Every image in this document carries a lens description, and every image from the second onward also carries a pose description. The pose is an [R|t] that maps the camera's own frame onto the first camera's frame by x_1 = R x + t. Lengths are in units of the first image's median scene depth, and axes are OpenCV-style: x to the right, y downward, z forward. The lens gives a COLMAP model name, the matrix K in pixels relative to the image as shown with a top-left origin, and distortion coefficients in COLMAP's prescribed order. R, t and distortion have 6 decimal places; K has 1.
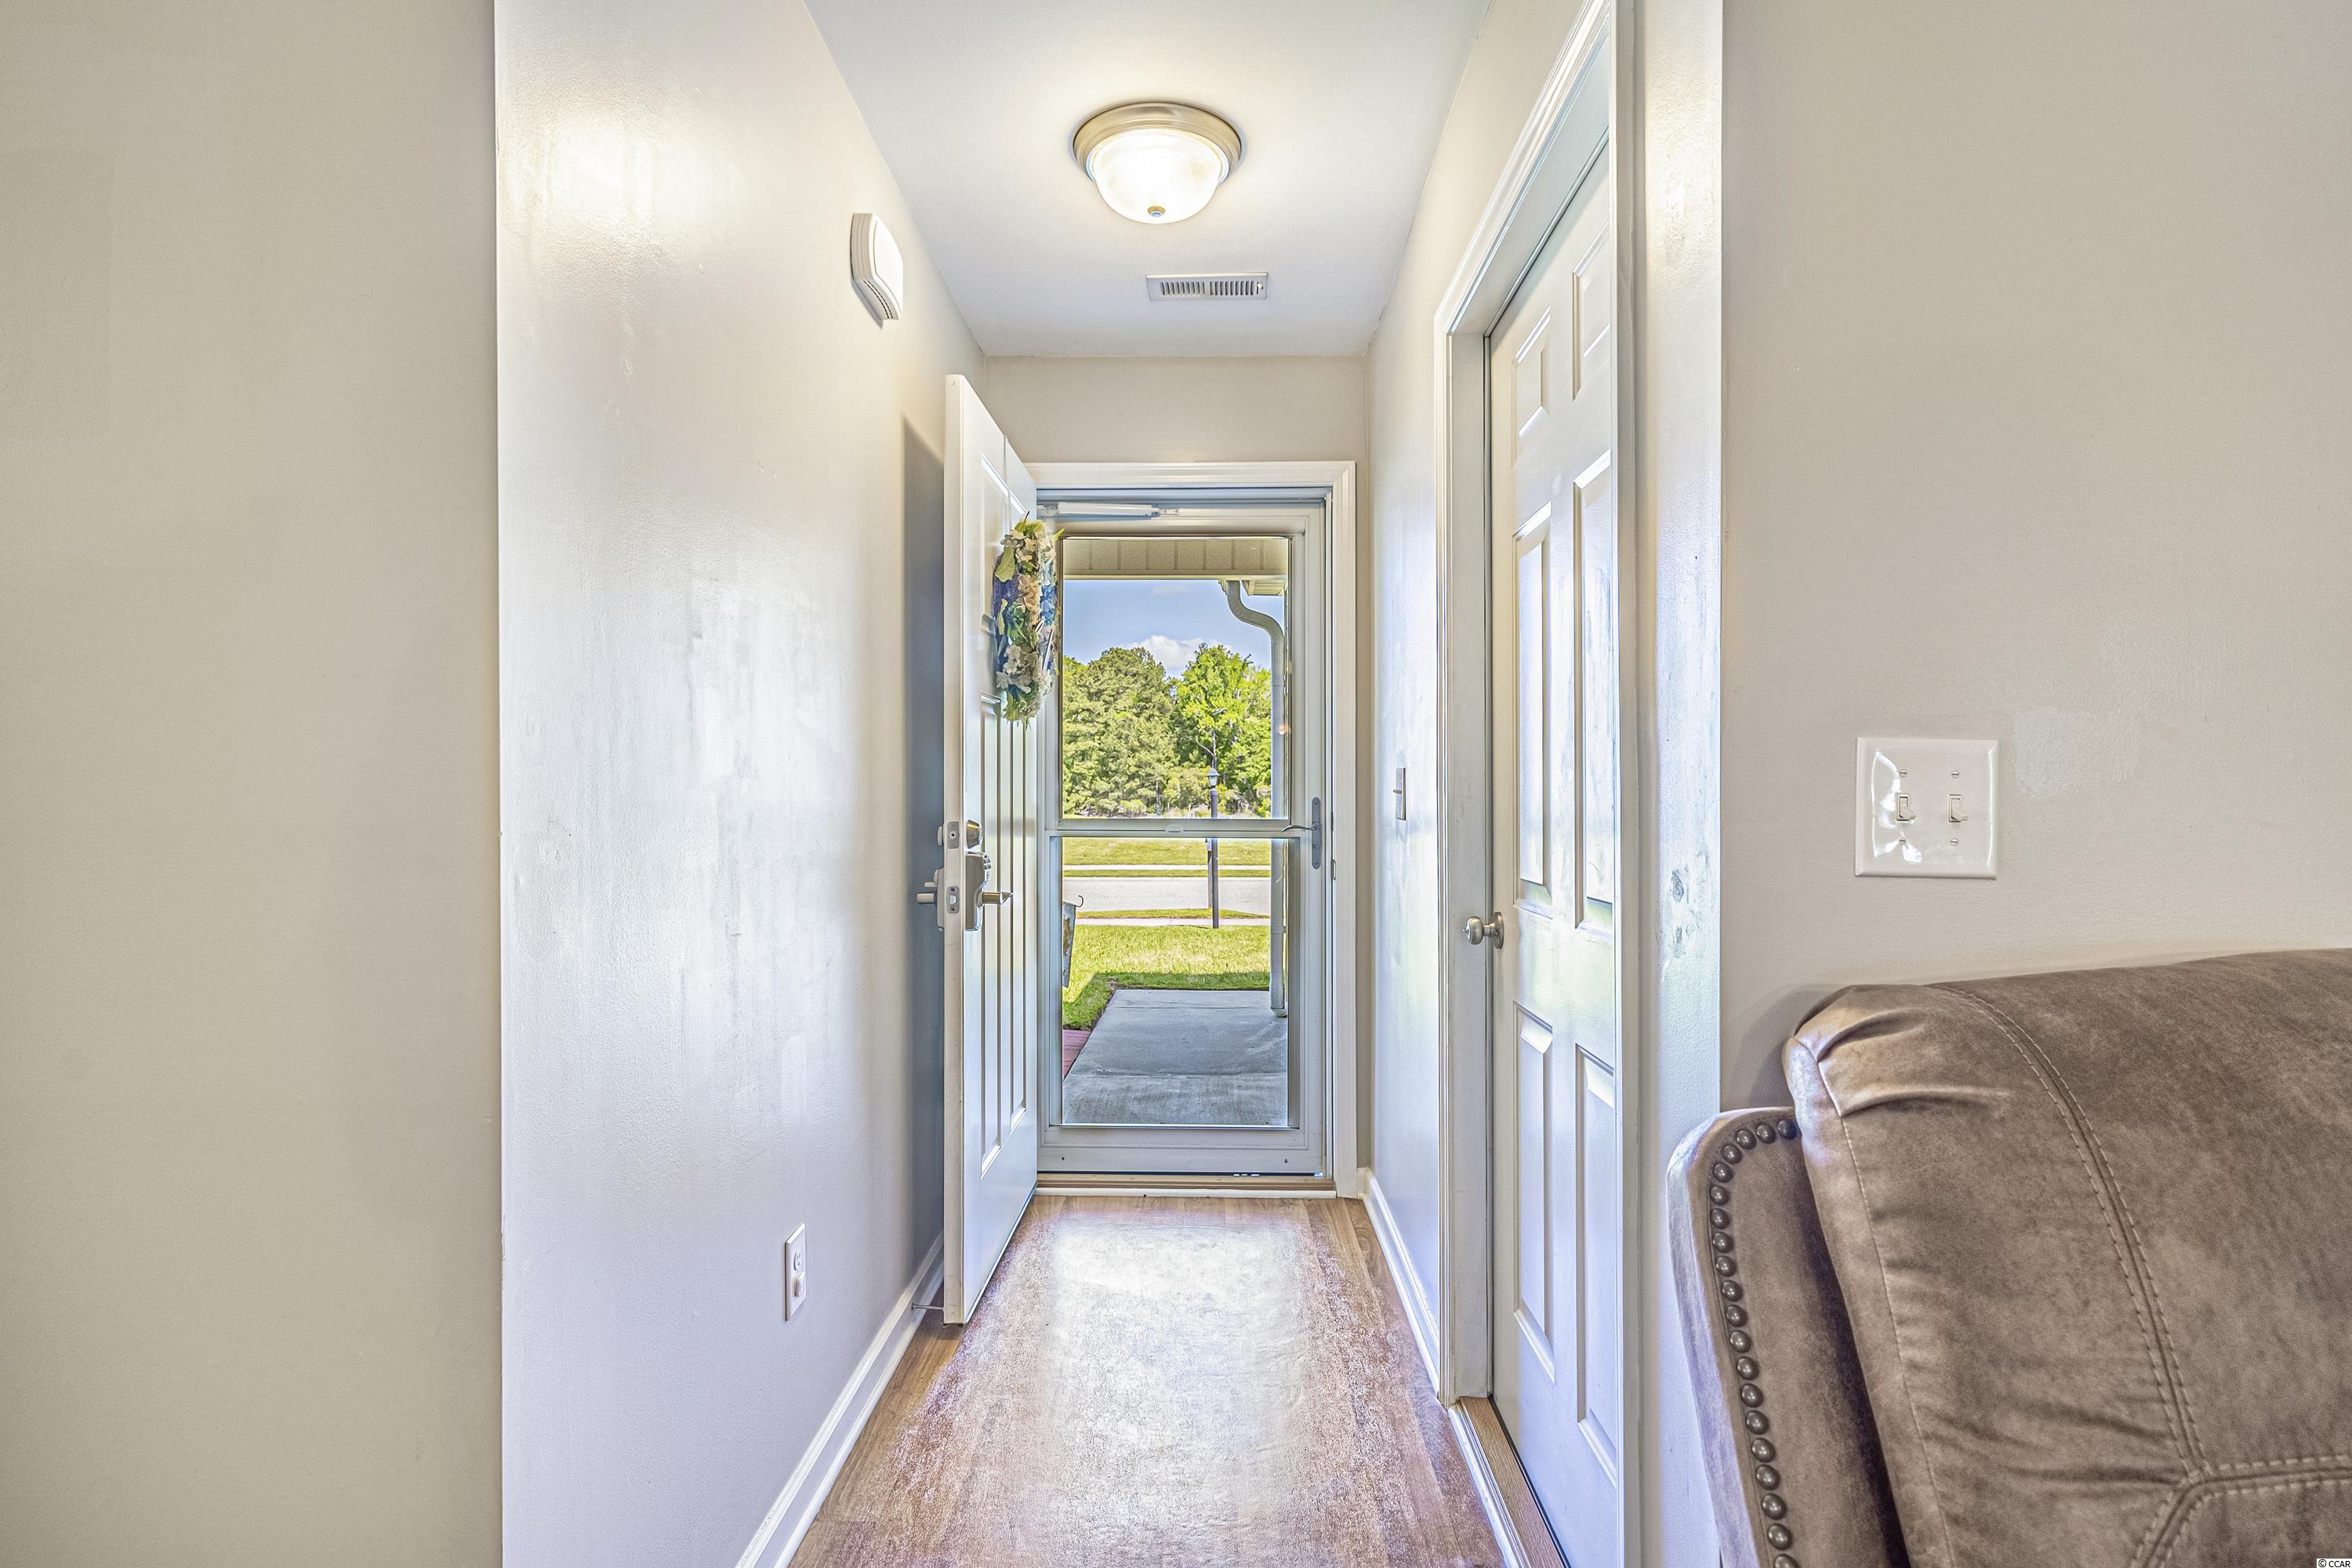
lens RADIAL K [[1160.7, 0, 1174.0], [0, 1160.7, 781.6], [0, 0, 1]] dist [-0.019318, 0.000321]
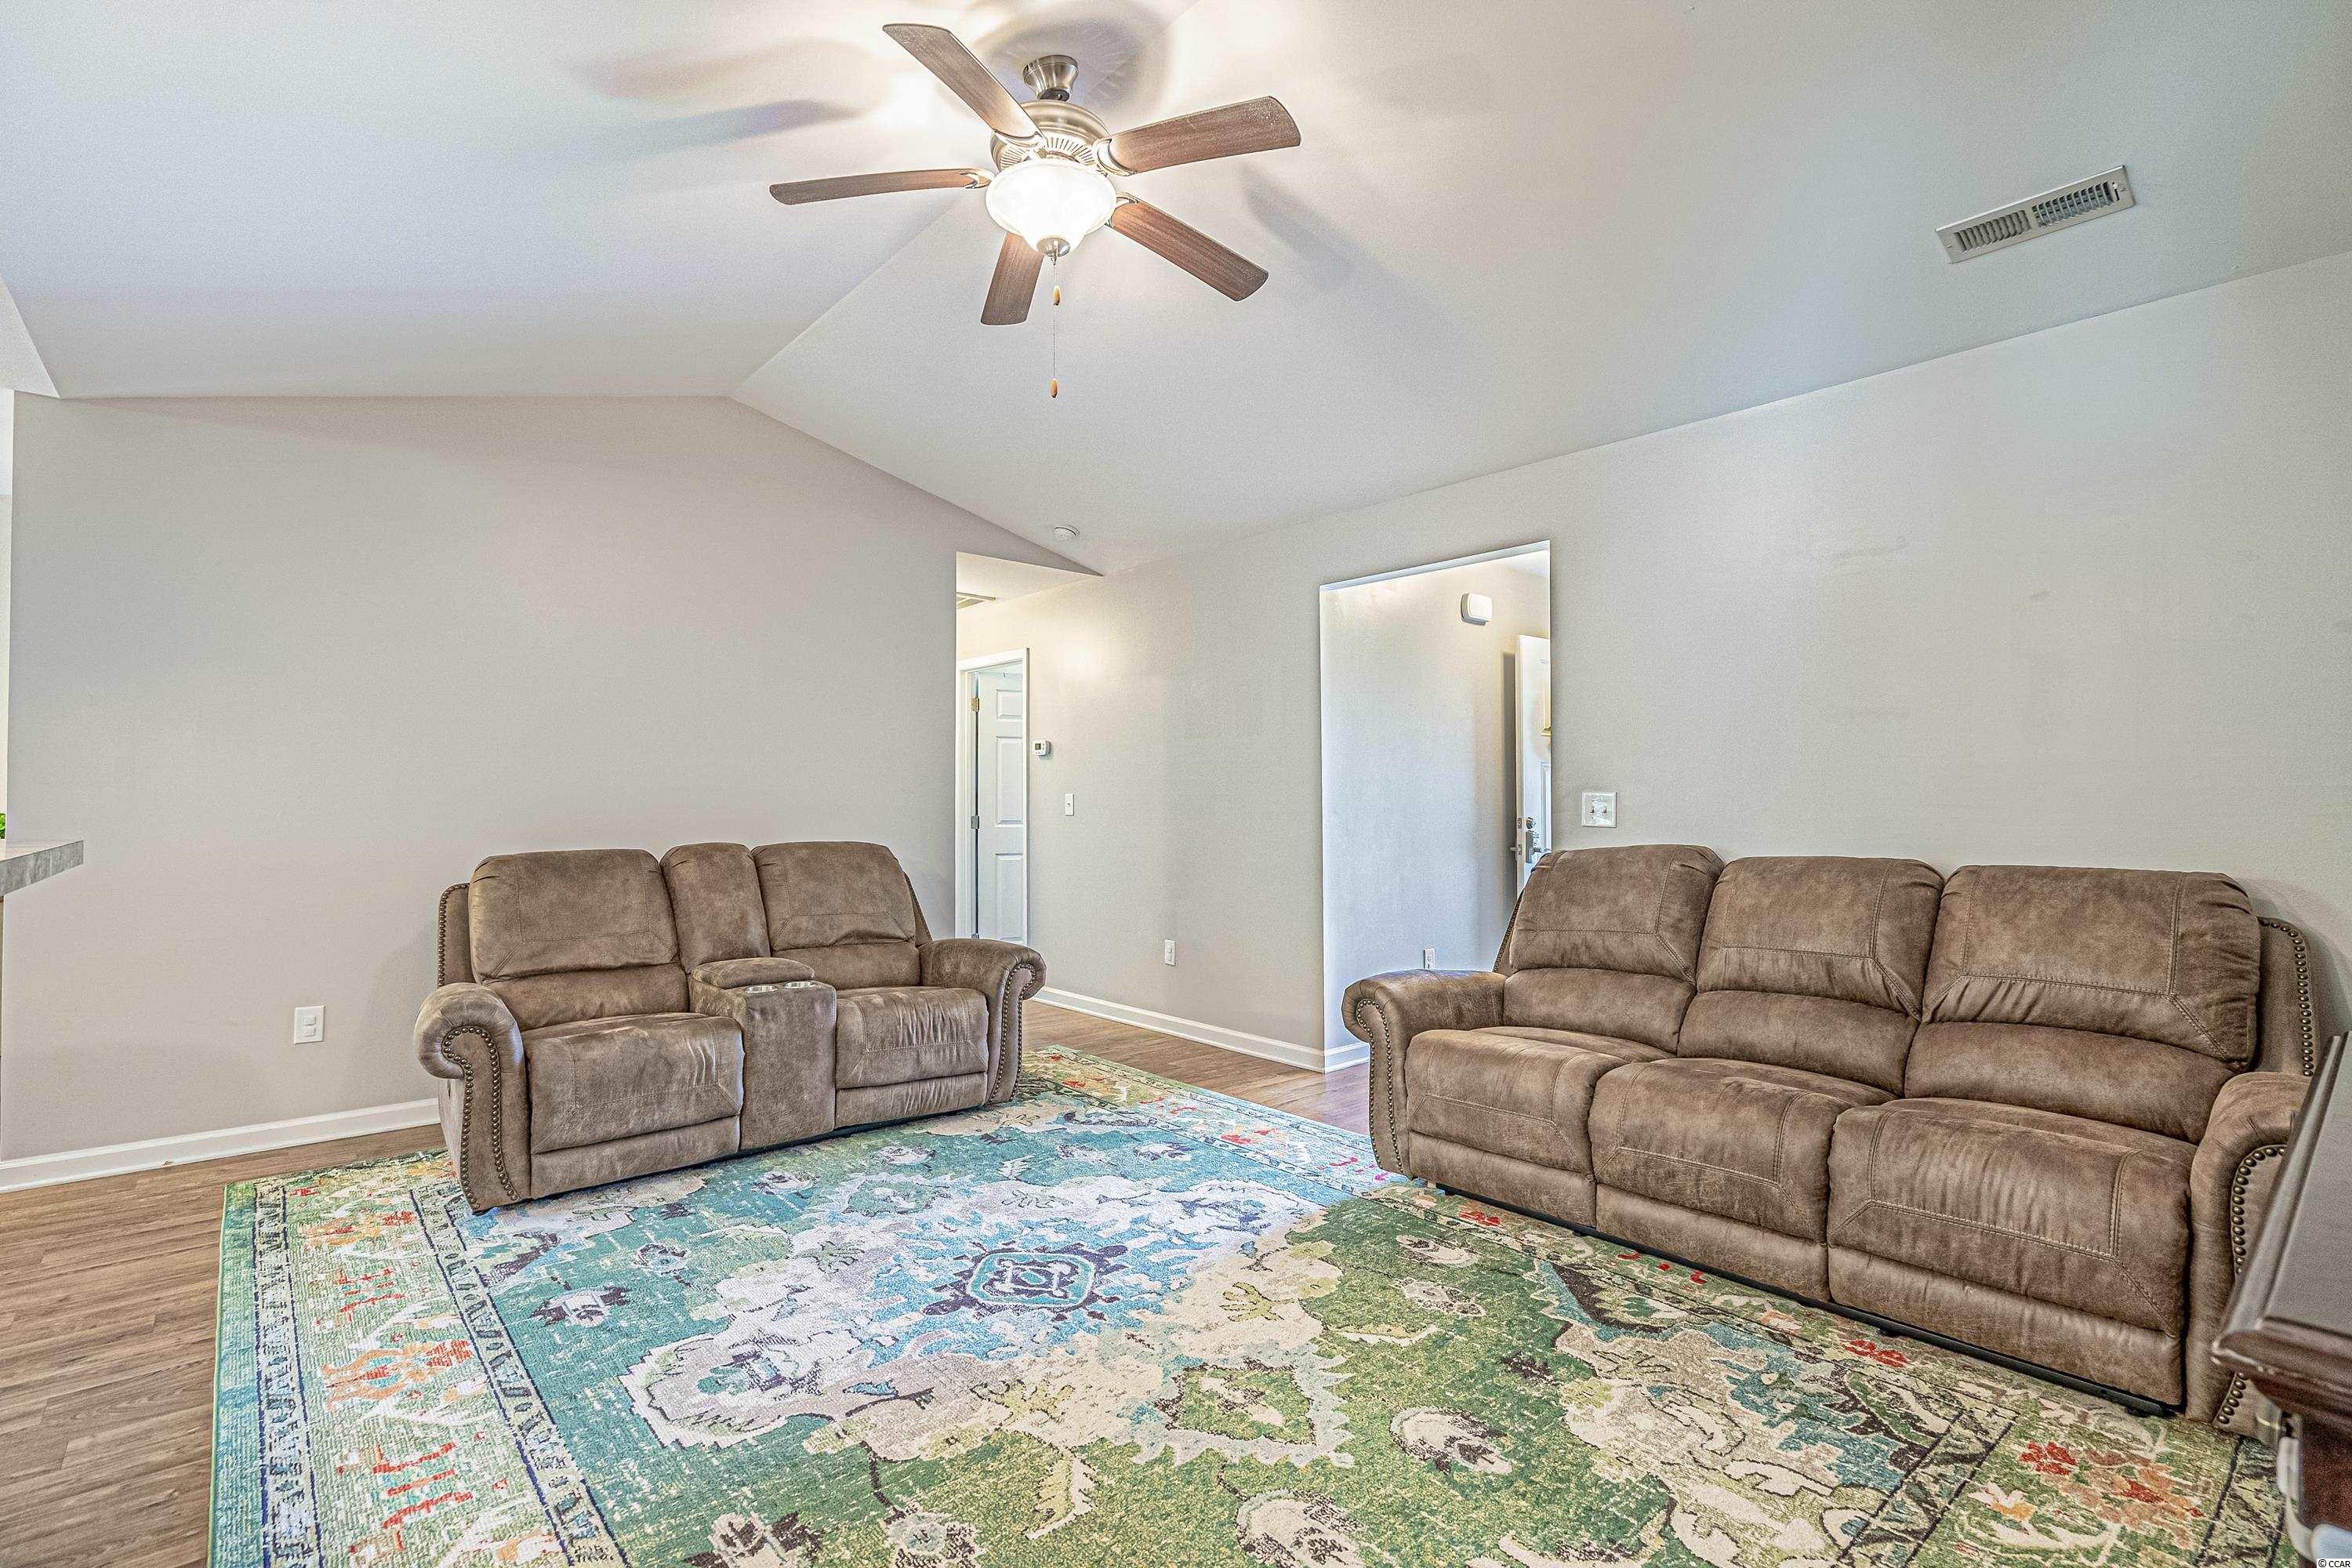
lens RADIAL K [[1076.4, 0, 1161.4], [0, 1076.4, 796.3], [0, 0, 1]] dist [-0.007585, 0.002189]
pose [[0.665921, -0.008344, -0.745976, 1.131391], [0.008160, 0.999959, -0.003900, -0.008999], [0.745978, -0.003490, 0.665961, -1.213871]]
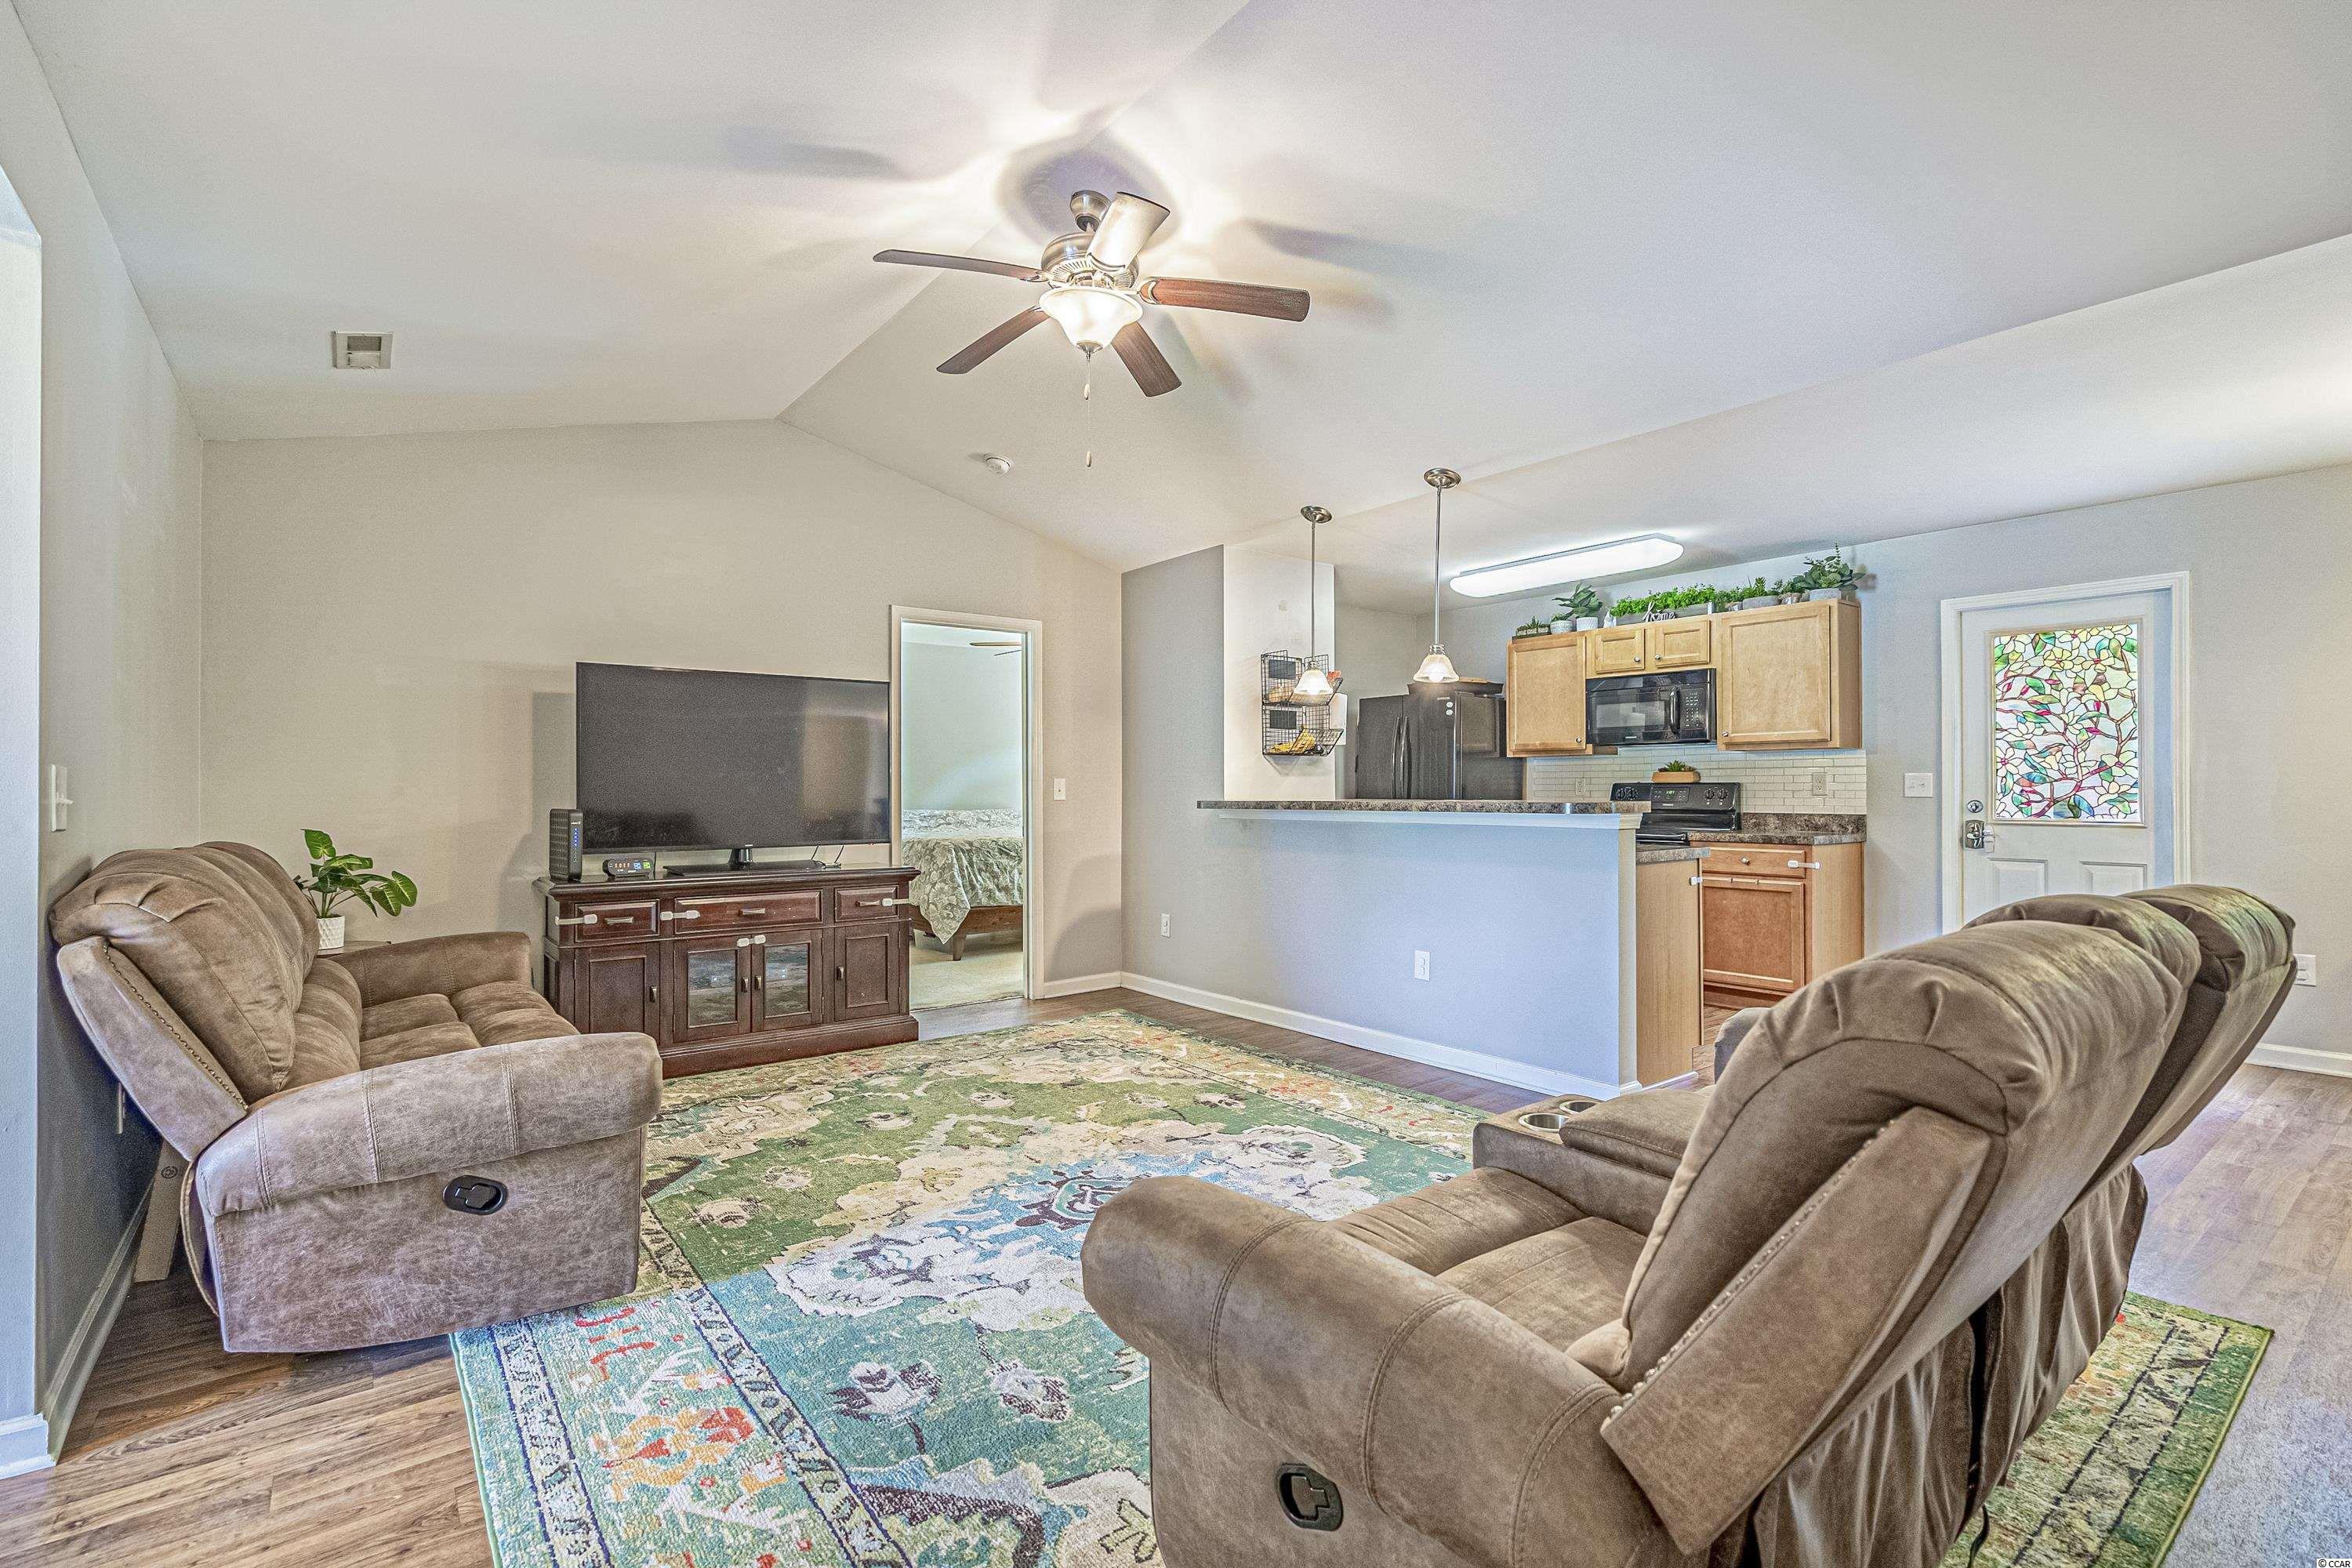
lens RADIAL K [[1076.4, 0, 1200.3], [0, 1076.4, 787.2], [0, 0, 1]] dist [-0.007585, 0.002189]
pose [[-0.650120, 0.001188, 0.759830, -1.035814], [-0.005345, 0.999967, -0.006136, 0.001095], [-0.759812, -0.008051, -0.650093, 0.319505]]
